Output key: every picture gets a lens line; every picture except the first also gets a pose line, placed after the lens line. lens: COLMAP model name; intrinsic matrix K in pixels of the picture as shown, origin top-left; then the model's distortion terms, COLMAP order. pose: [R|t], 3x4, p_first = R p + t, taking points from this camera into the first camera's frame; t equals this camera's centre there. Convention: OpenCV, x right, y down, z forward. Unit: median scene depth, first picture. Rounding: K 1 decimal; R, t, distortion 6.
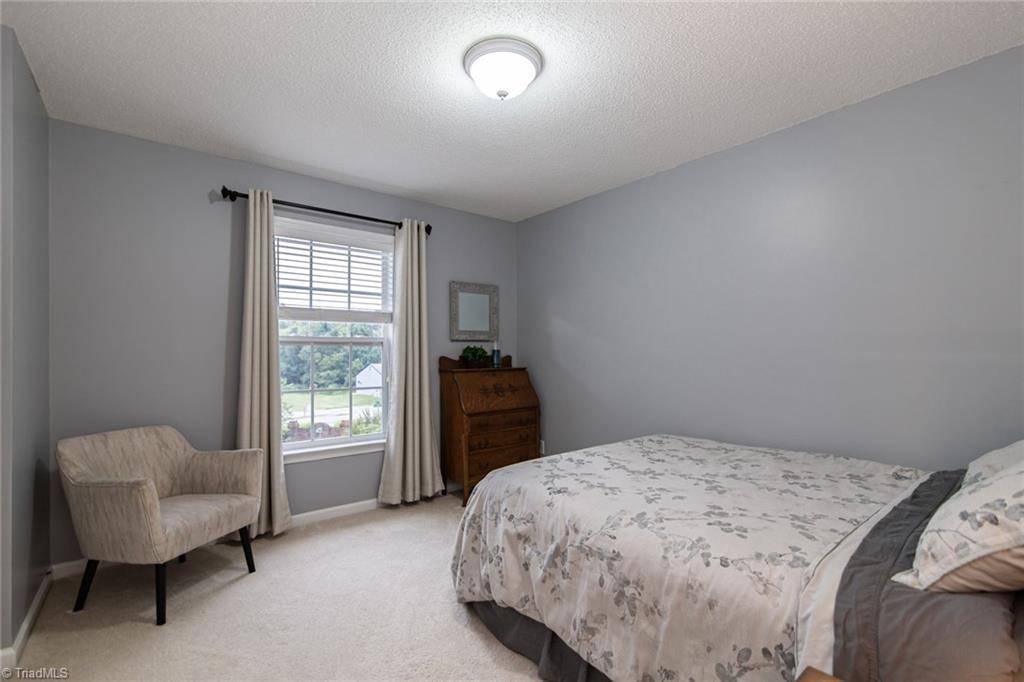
lens RADIAL K [[459.4, 0, 516.7], [0, 459.4, 353.4], [0, 0, 1]] dist [-0.000613, -0.000196]
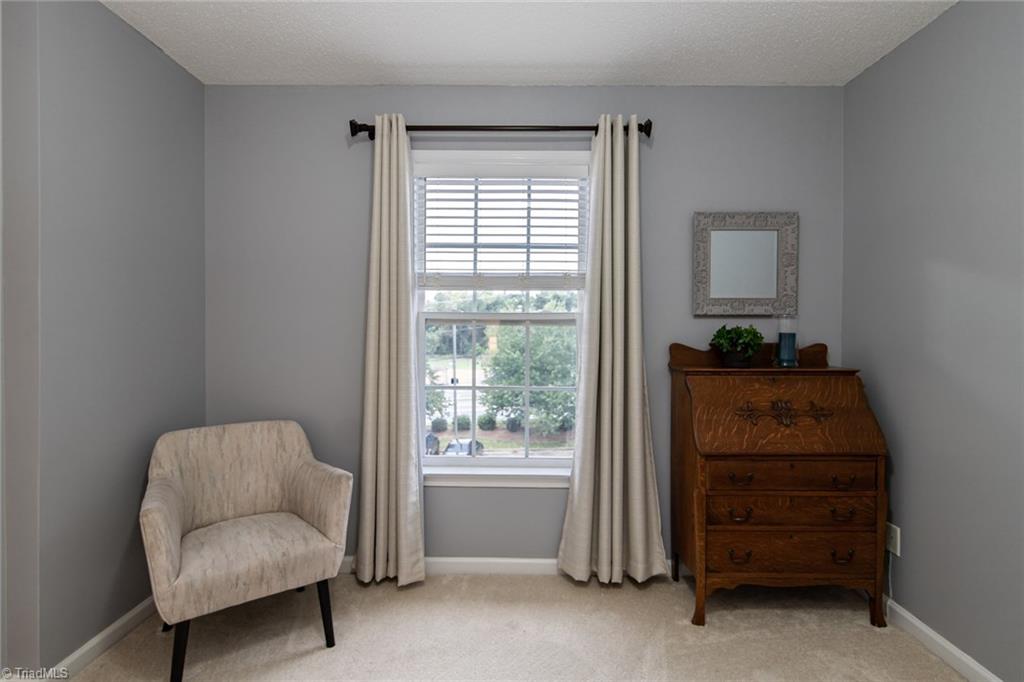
lens RADIAL K [[497.3, 0, 512.9], [0, 497.3, 325.9], [0, 0, 1]] dist [0.000656, -0.000323]
pose [[0.768355, 0.014137, -0.639868, 0.090027], [-0.009298, 0.999897, 0.010927, -0.022265], [0.639957, -0.002446, 0.768407, 0.407010]]
